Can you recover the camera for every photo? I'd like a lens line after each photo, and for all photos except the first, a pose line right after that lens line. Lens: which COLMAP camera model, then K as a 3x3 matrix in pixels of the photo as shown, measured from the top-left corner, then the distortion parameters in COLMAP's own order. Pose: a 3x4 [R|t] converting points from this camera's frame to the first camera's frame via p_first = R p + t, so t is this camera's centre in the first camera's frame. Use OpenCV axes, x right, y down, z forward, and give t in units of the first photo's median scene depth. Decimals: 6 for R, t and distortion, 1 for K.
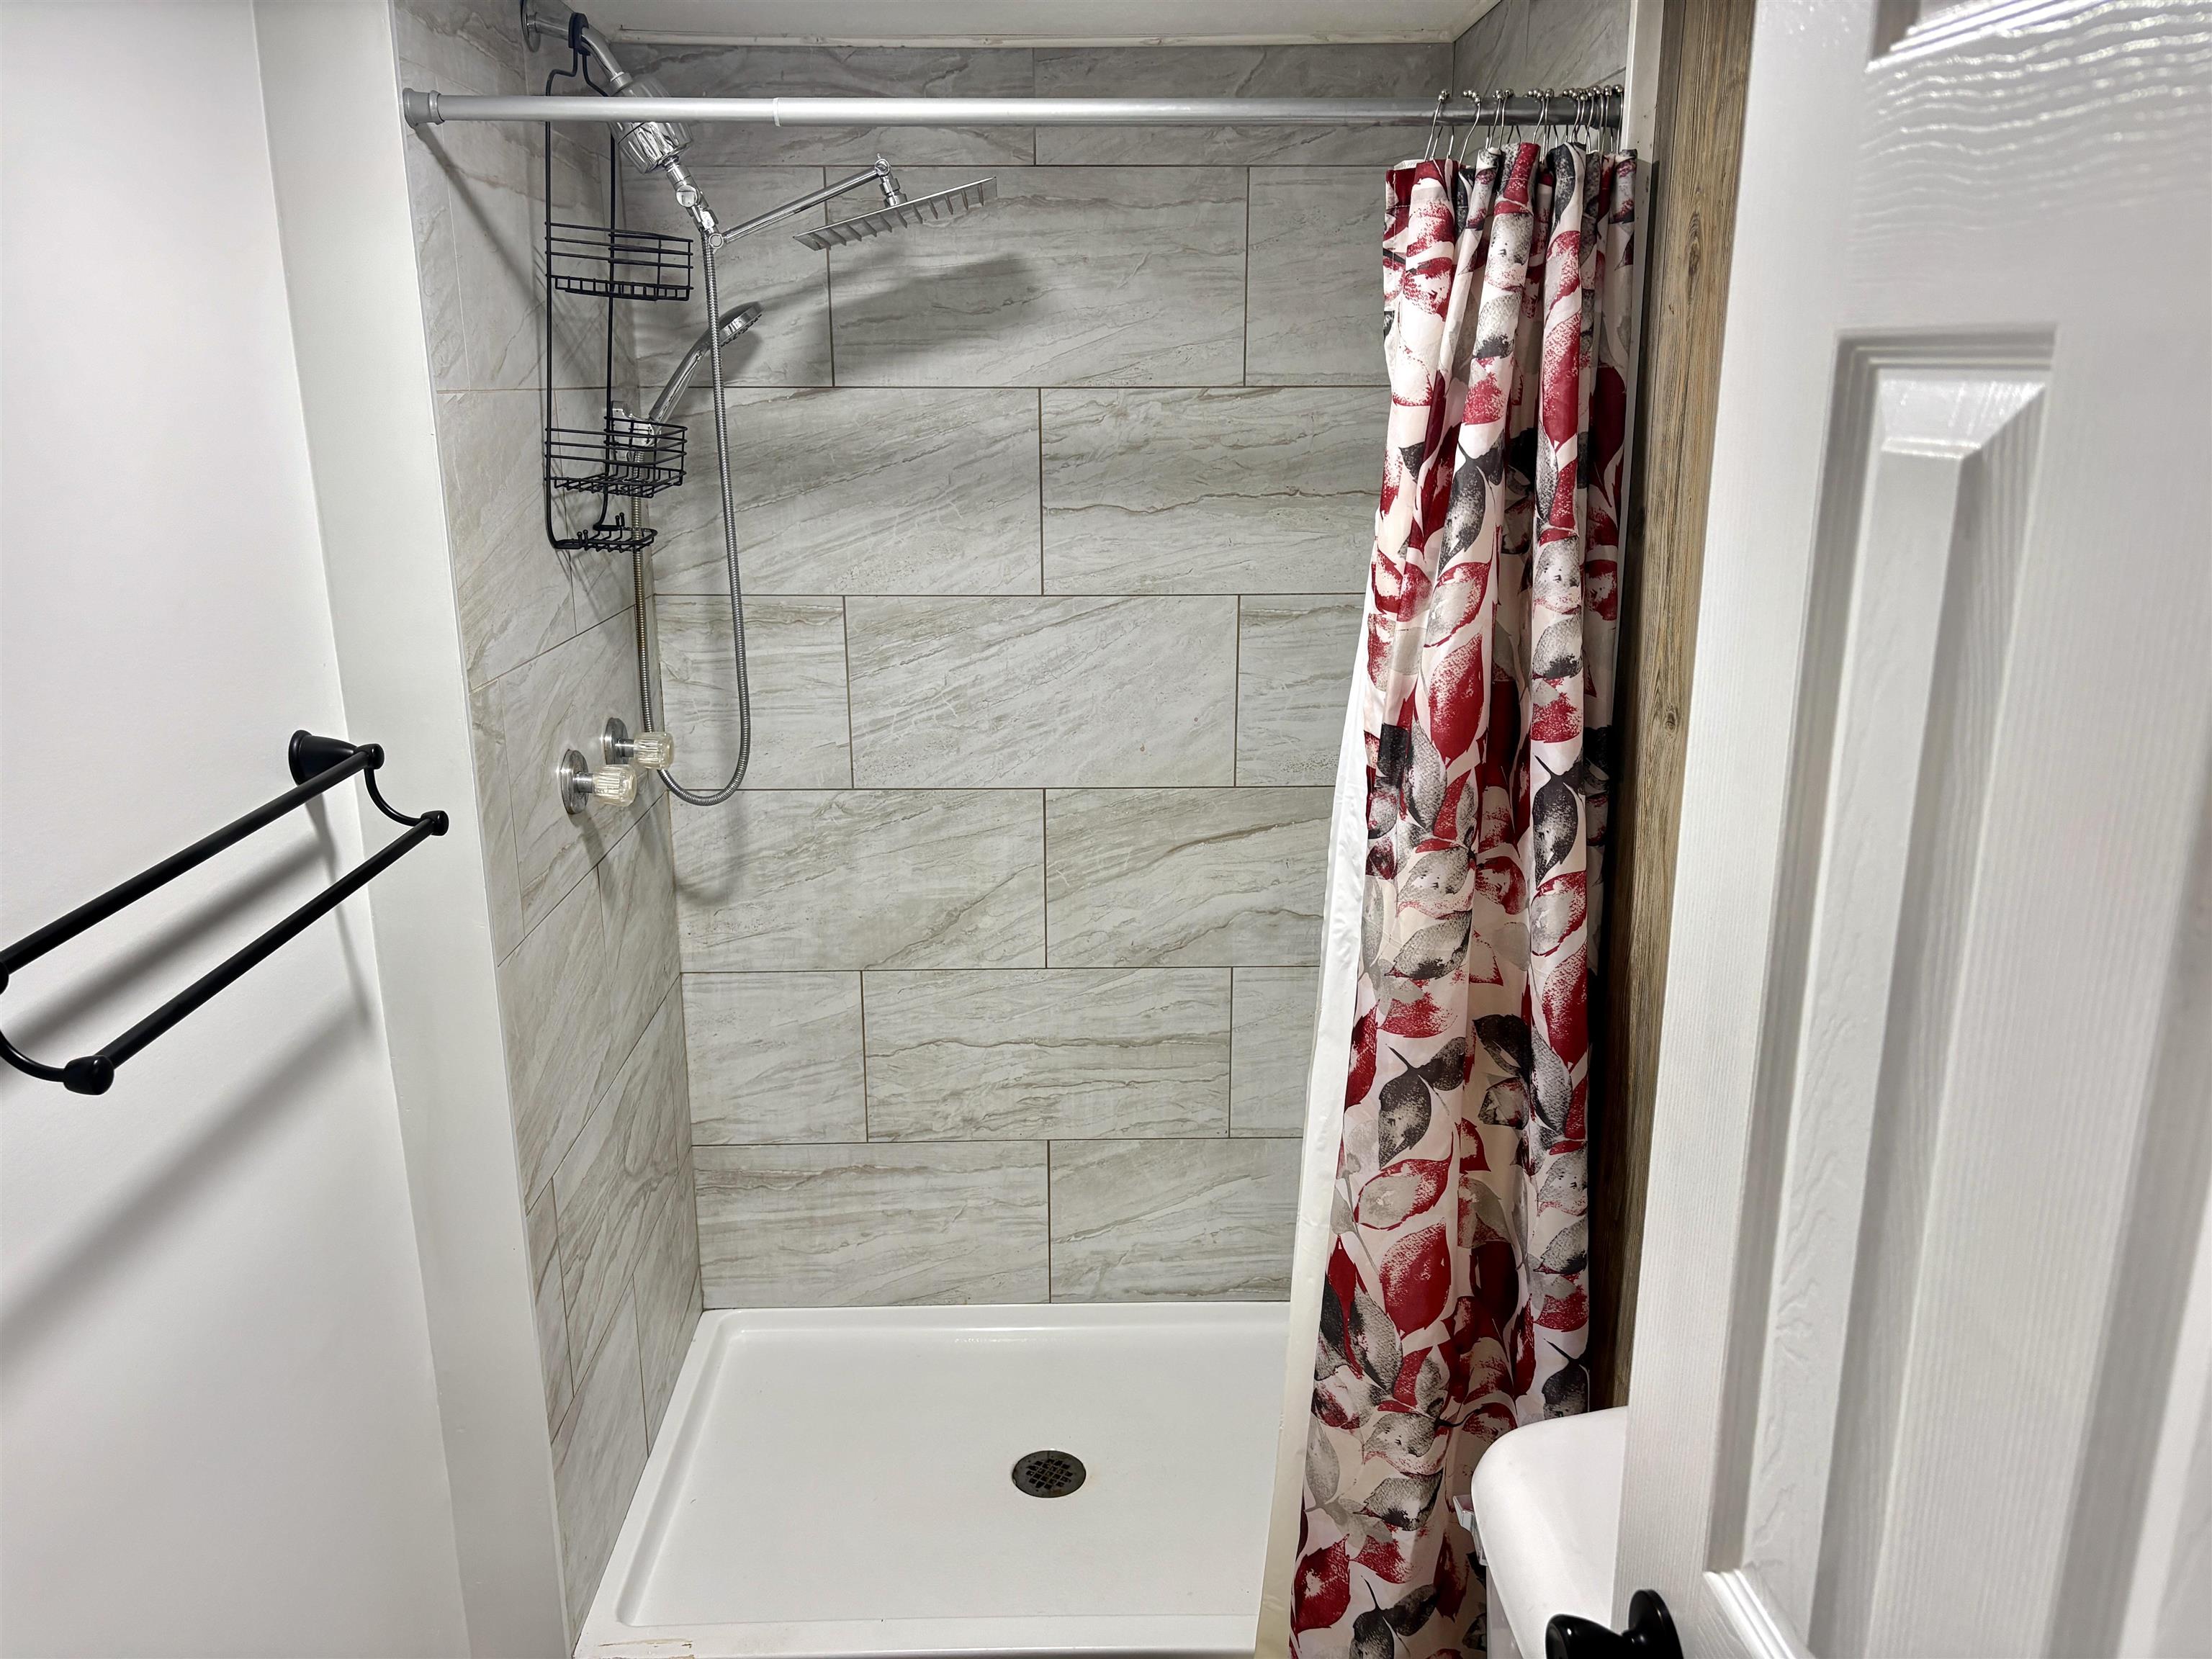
lens RADIAL K [[1666.1, 0, 1105.7], [0, 1666.1, 826.2], [0, 0, 1]] dist [0.041987, -0.066647]
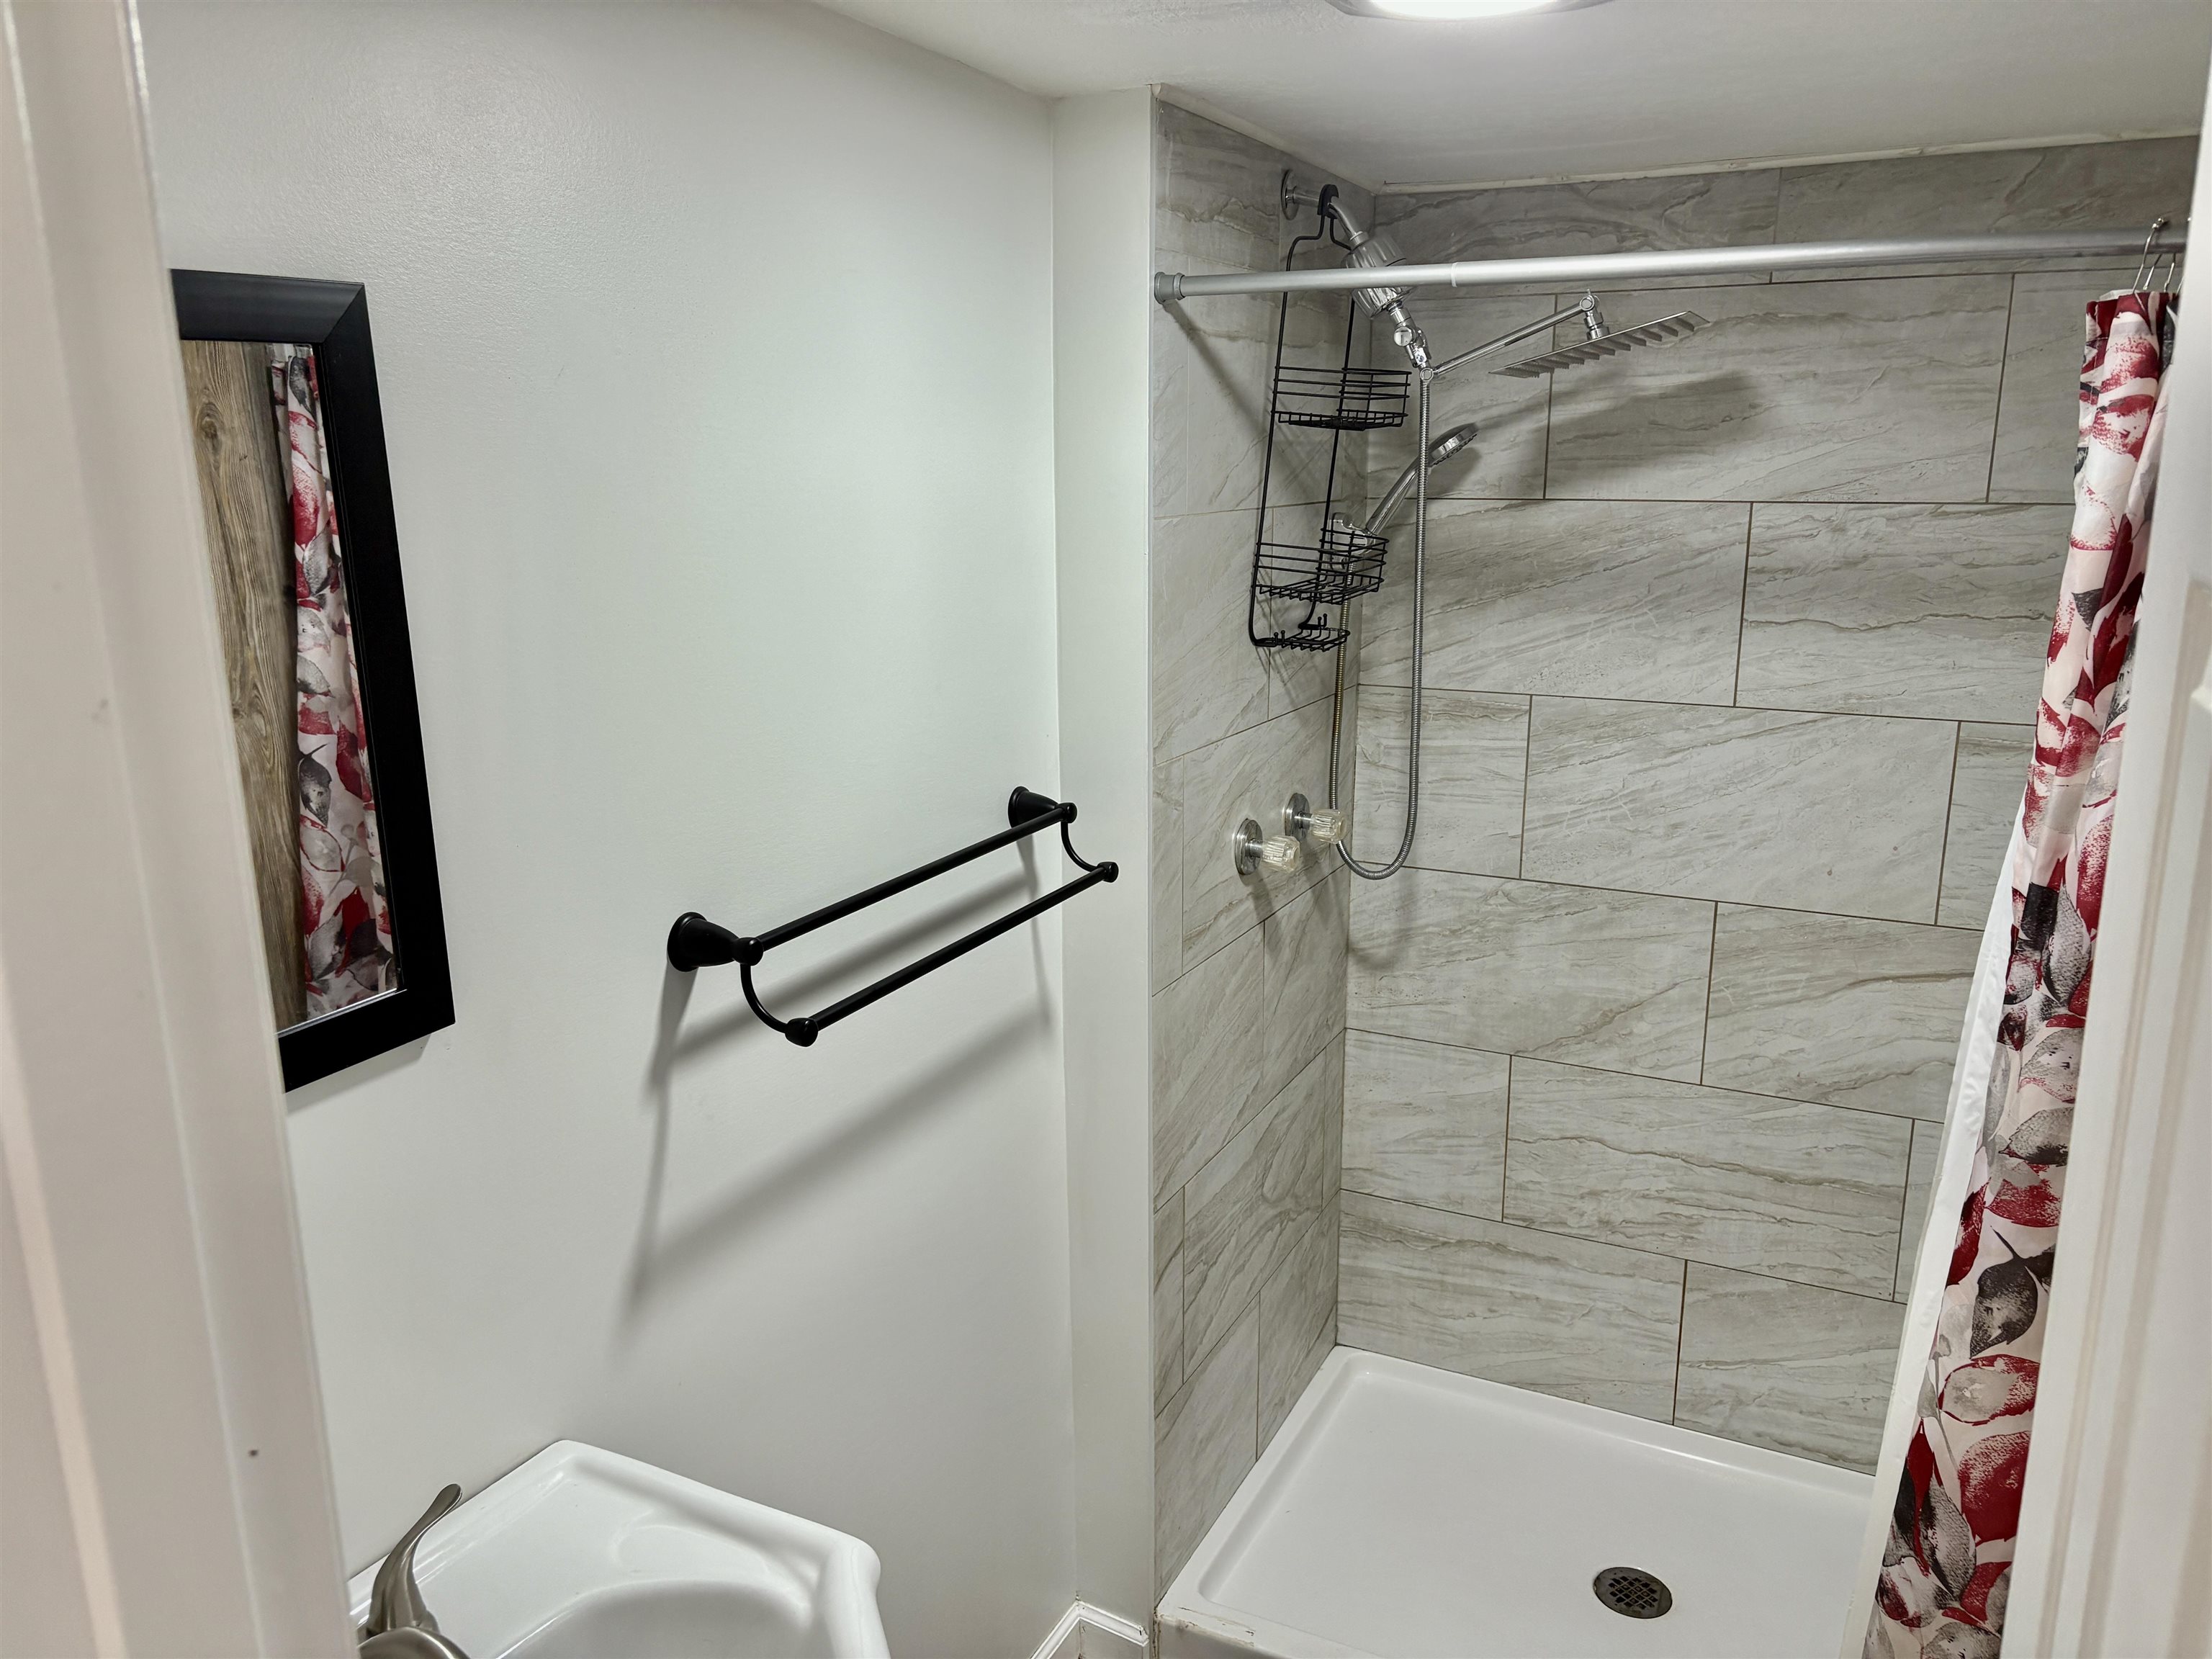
lens RADIAL K [[1666.1, 0, 1099.4], [0, 1666.1, 819.6], [0, 0, 1]] dist [0.041987, -0.066647]
pose [[0.881684, 0.102191, -0.460641, 0.098838], [-0.120755, 0.992622, -0.010922, -0.017188], [0.456126, 0.065255, 0.887519, -0.050816]]
